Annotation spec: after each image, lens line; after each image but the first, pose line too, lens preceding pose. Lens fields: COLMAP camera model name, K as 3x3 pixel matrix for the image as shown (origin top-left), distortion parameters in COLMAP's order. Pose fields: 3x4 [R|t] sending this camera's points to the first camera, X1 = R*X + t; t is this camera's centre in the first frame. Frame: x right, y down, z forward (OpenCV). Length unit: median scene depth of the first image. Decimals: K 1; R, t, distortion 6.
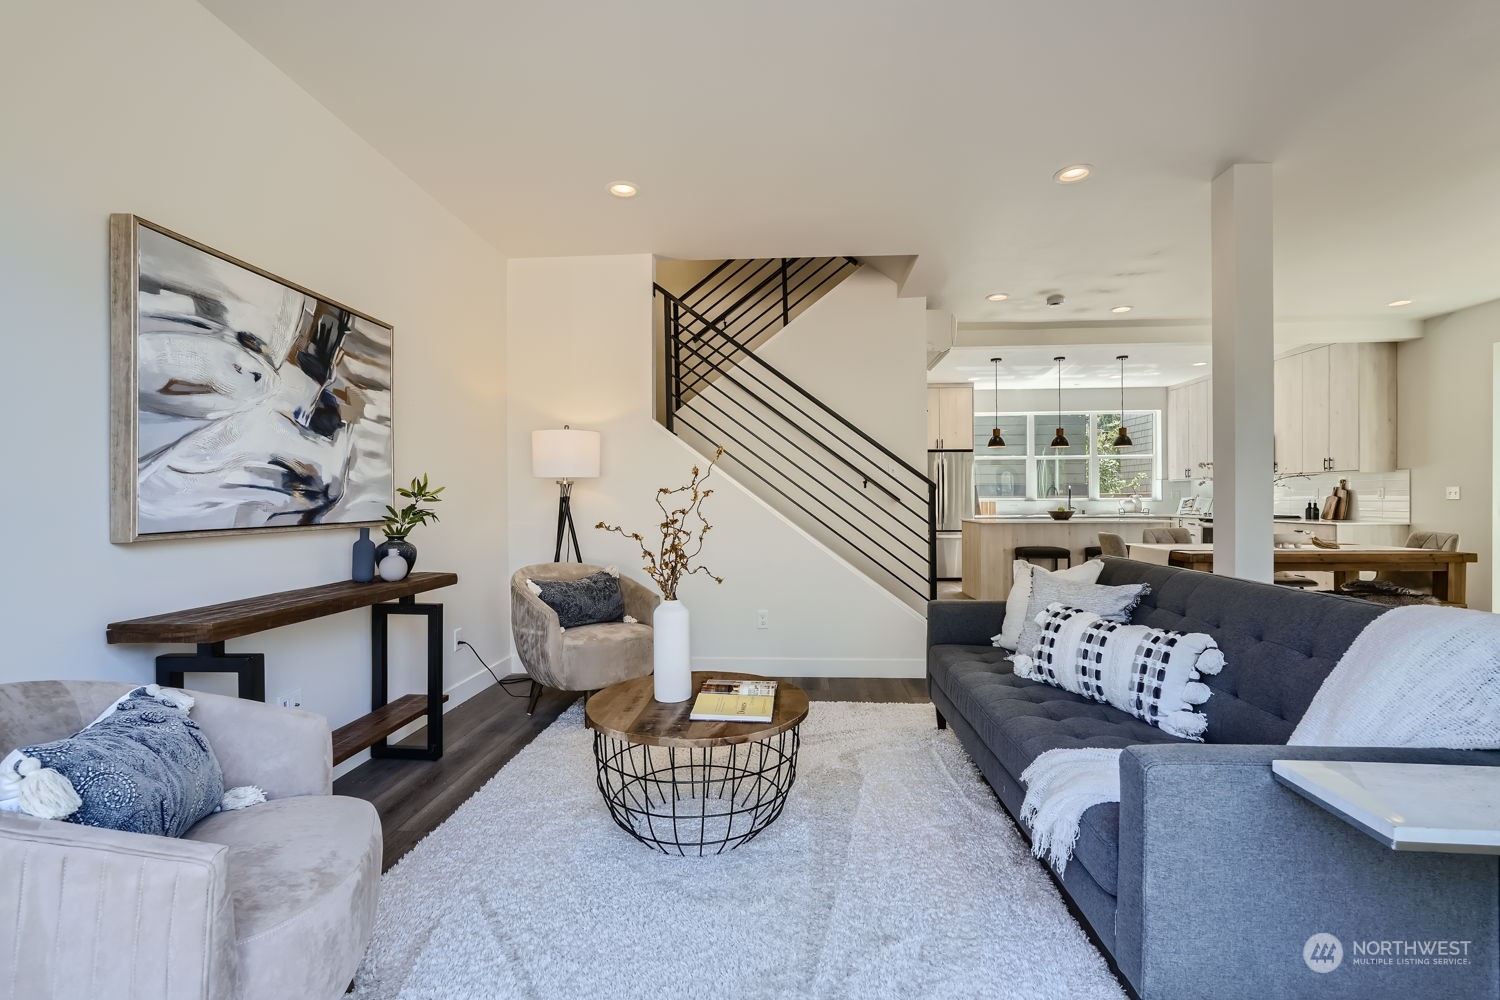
lens RADIAL K [[663.5, 0, 744.2], [0, 663.5, 495.4], [0, 0, 1]] dist [-0.004987, -0.000232]
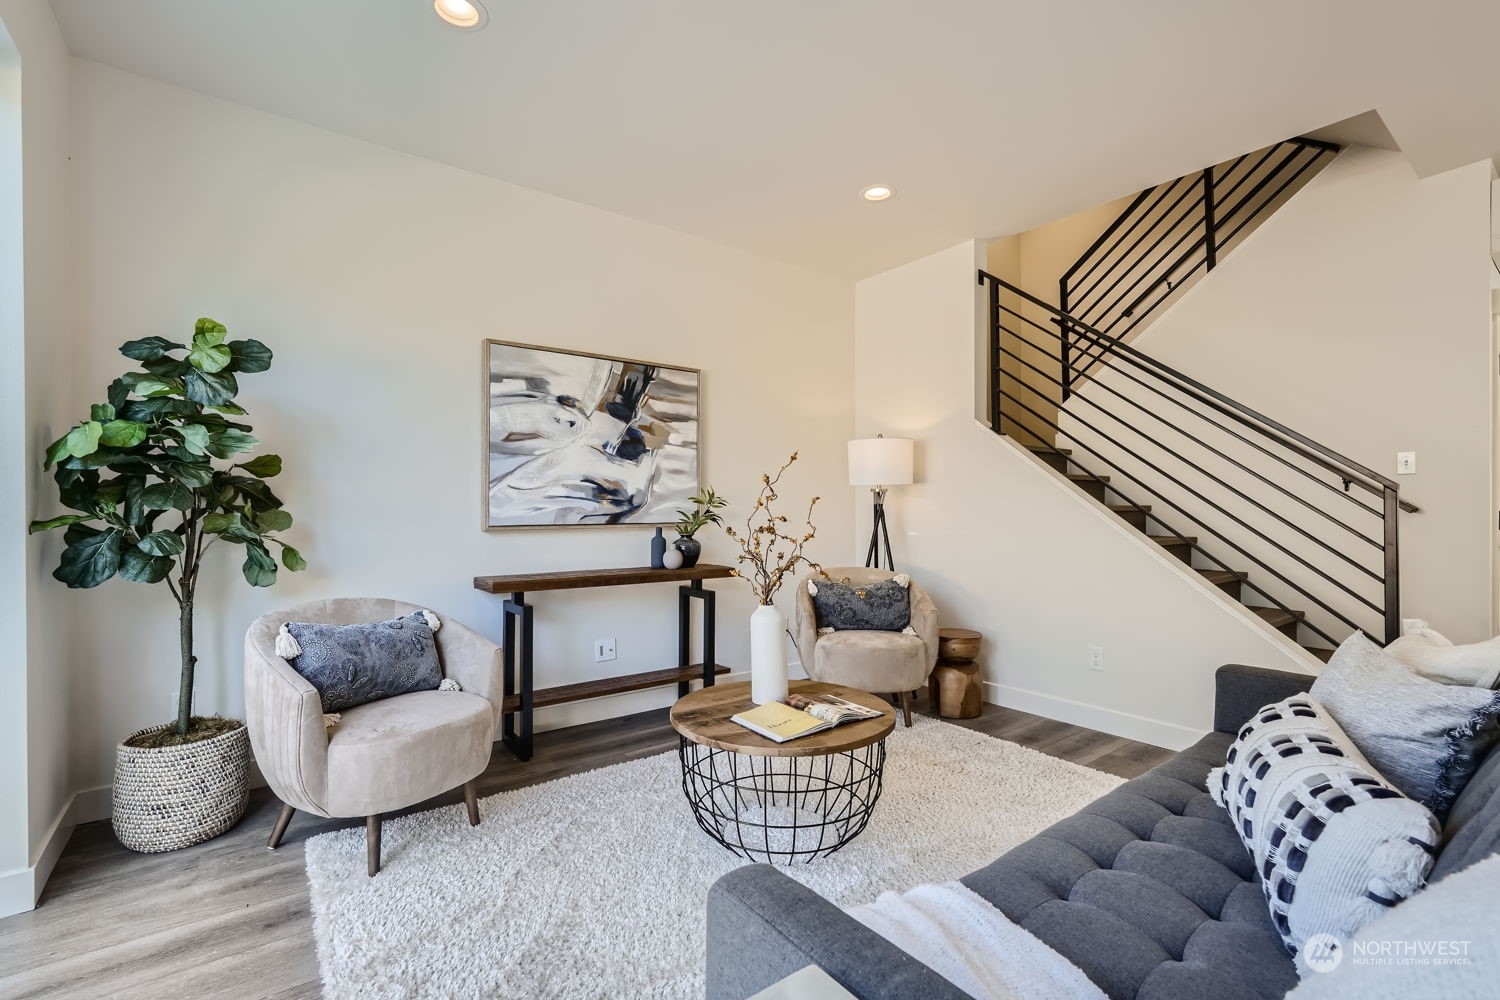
lens RADIAL K [[663.5, 0, 744.2], [0, 663.5, 495.4], [0, 0, 1]] dist [-0.004987, -0.000232]
pose [[0.657476, -0.009655, -0.753414, 0.568731], [0.002600, 0.999941, -0.010545, -0.000507], [0.753471, 0.004974, 0.657462, 0.269904]]
